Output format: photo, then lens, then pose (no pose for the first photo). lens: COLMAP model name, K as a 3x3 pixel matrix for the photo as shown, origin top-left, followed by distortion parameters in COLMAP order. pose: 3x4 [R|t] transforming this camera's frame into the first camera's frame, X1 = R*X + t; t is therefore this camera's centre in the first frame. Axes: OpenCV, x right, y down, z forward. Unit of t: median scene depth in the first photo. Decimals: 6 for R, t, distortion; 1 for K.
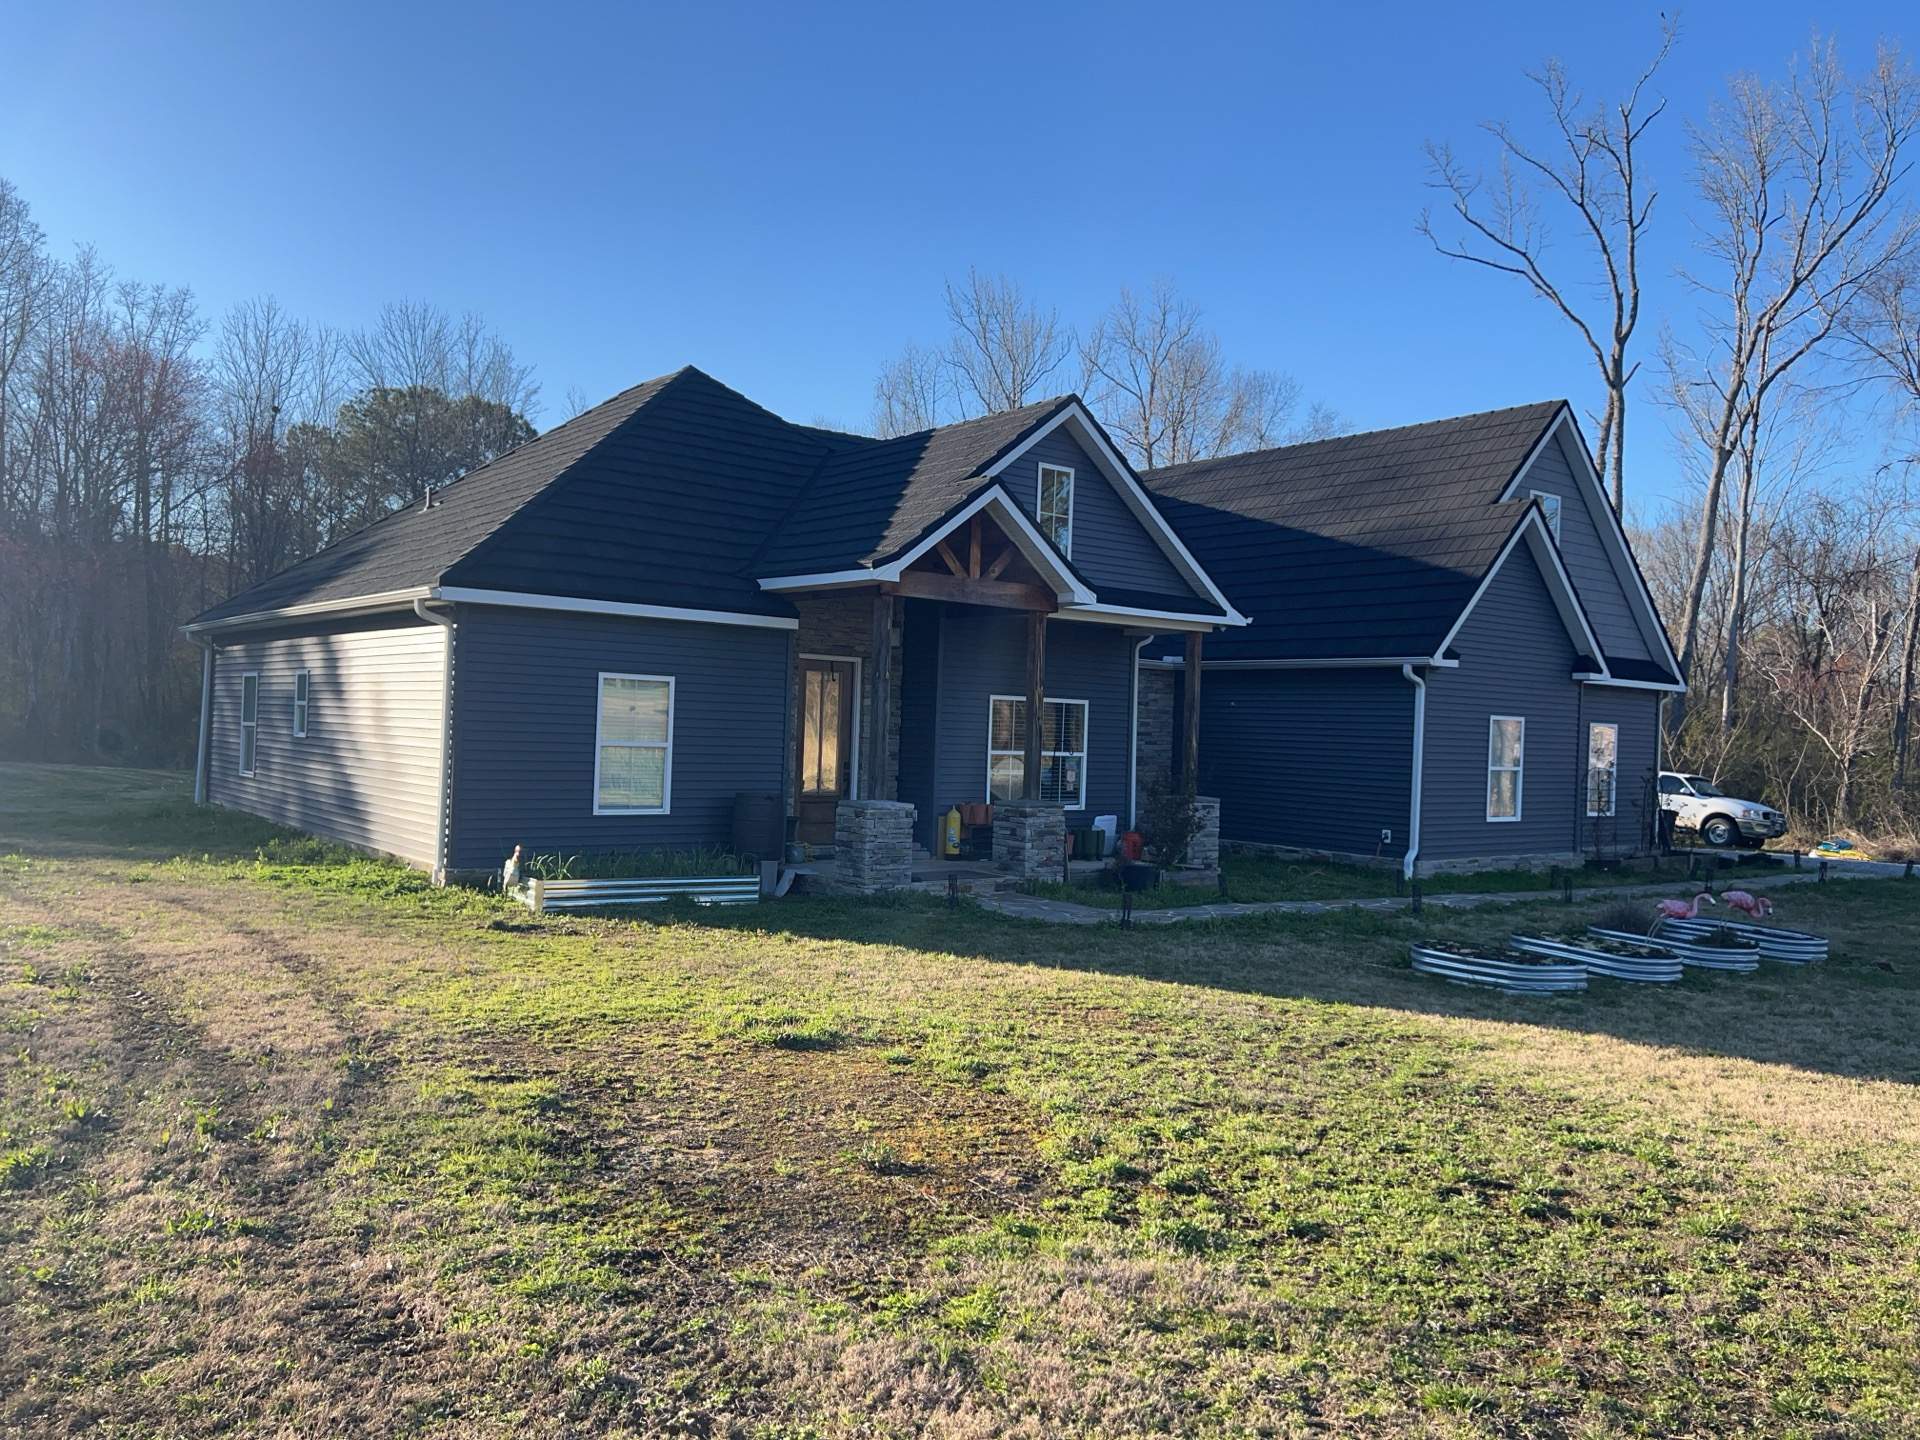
lens RADIAL K [[1433.0, 0, 967.8], [0, 1433.0, 728.4], [0, 0, 1]] dist [0.109477, -0.188266]
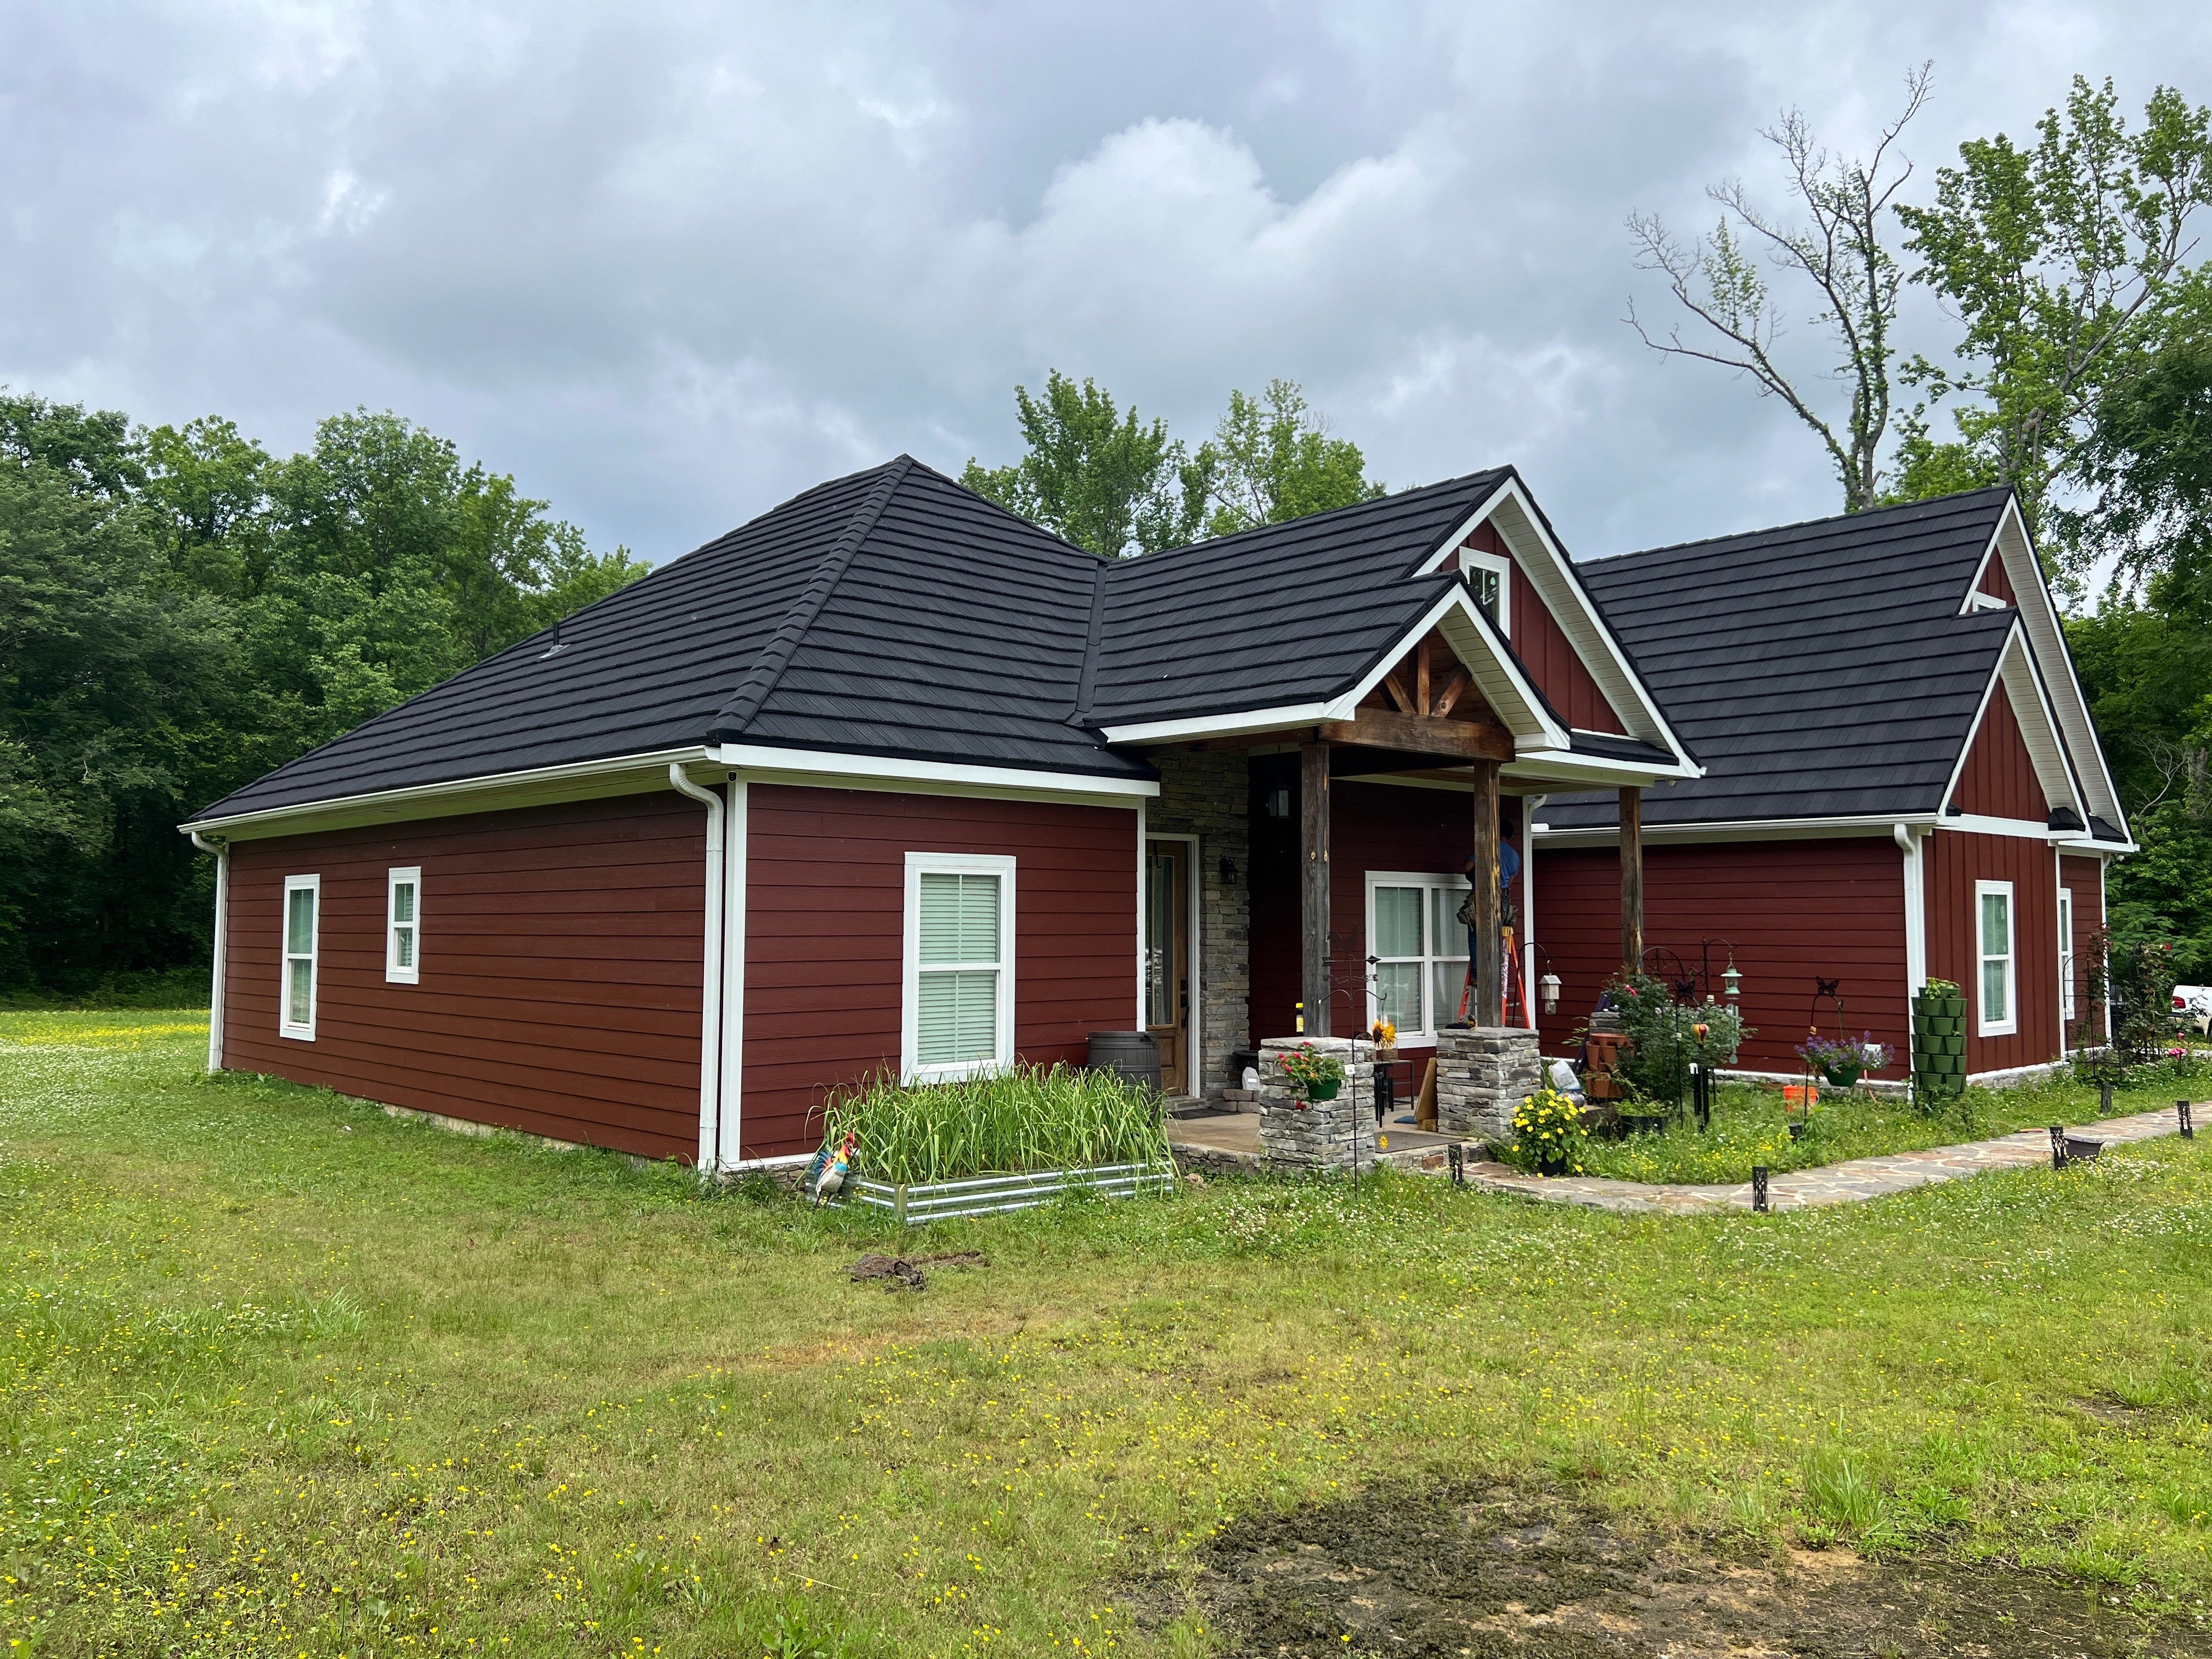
lens RADIAL K [[1651.0, 0, 1115.0], [0, 1651.0, 839.2], [0, 0, 1]] dist [0.109477, -0.188266]
pose [[0.995985, -0.029005, 0.084687, -0.188292], [0.033147, 0.998301, -0.047923, -0.008816], [-0.083153, 0.050538, 0.995255, 0.174396]]
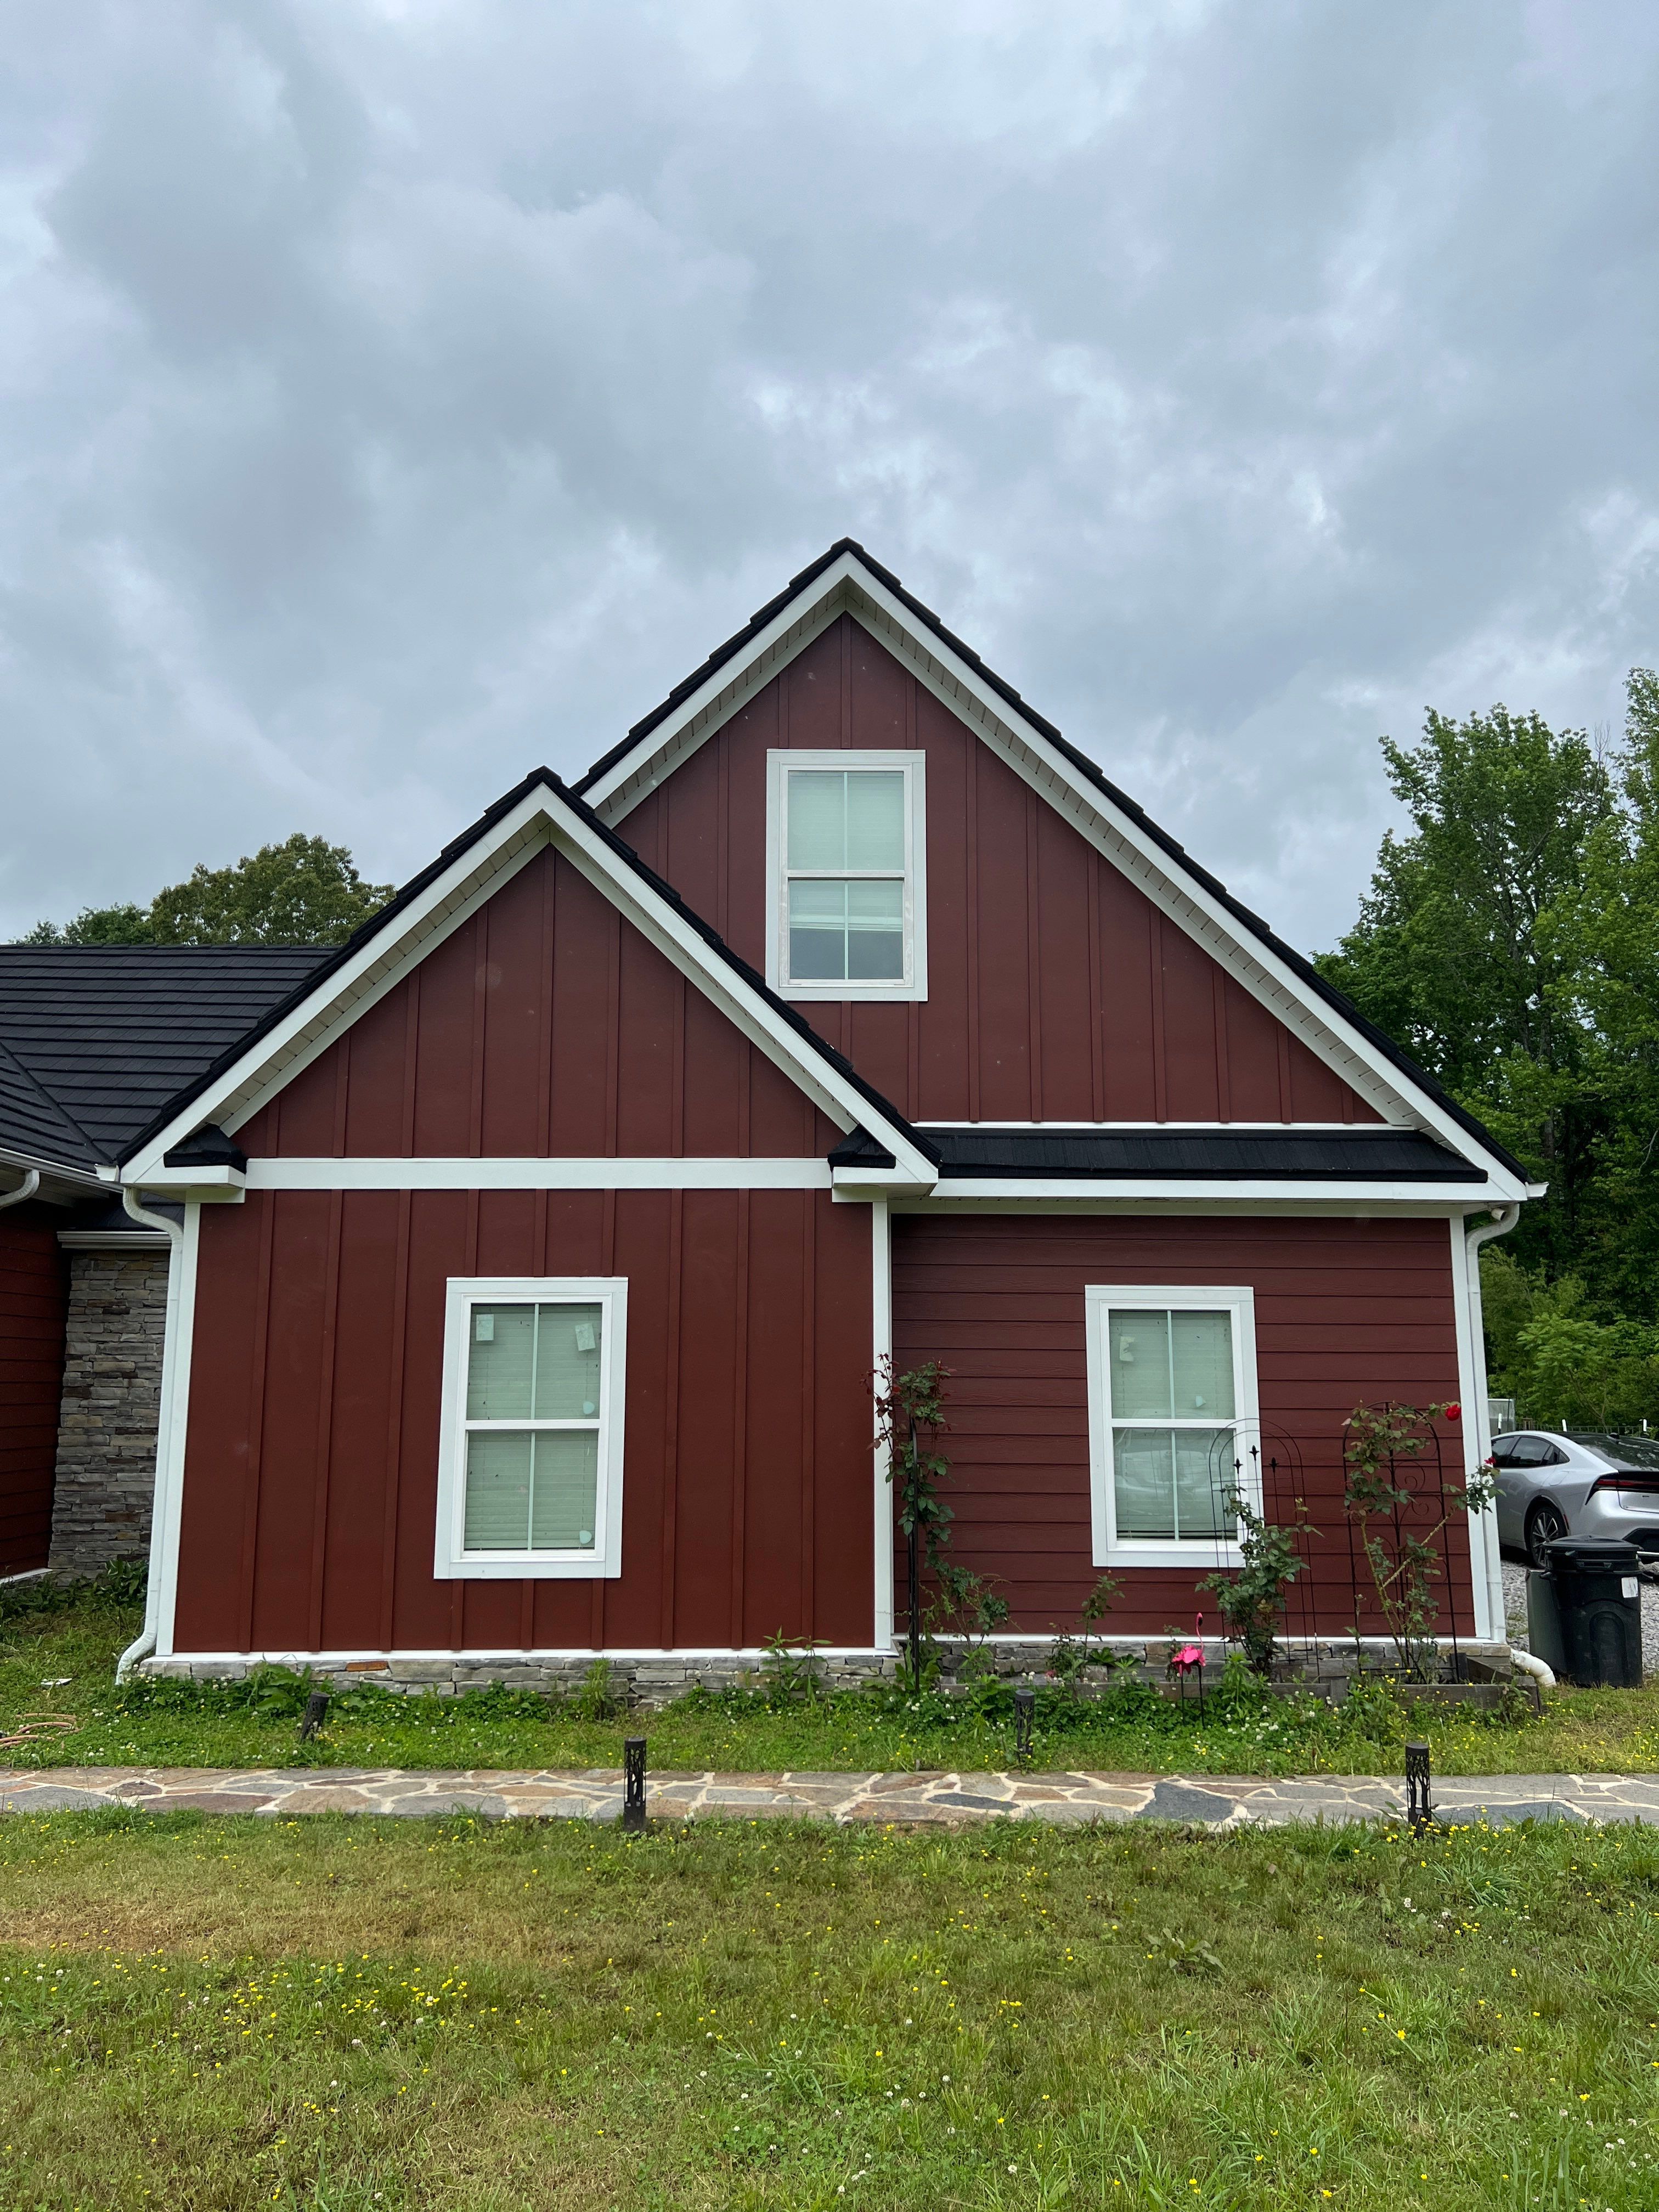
lens RADIAL K [[1651.0, 0, 829.5], [0, 1651.0, 1106.0], [0, 0, 1]] dist [0.109477, -0.188266]
pose [[0.795604, -0.131282, -0.591421, 0.817193], [0.026204, 0.982781, -0.182905, 0.030881], [0.605250, 0.130022, 0.785345, 0.768797]]
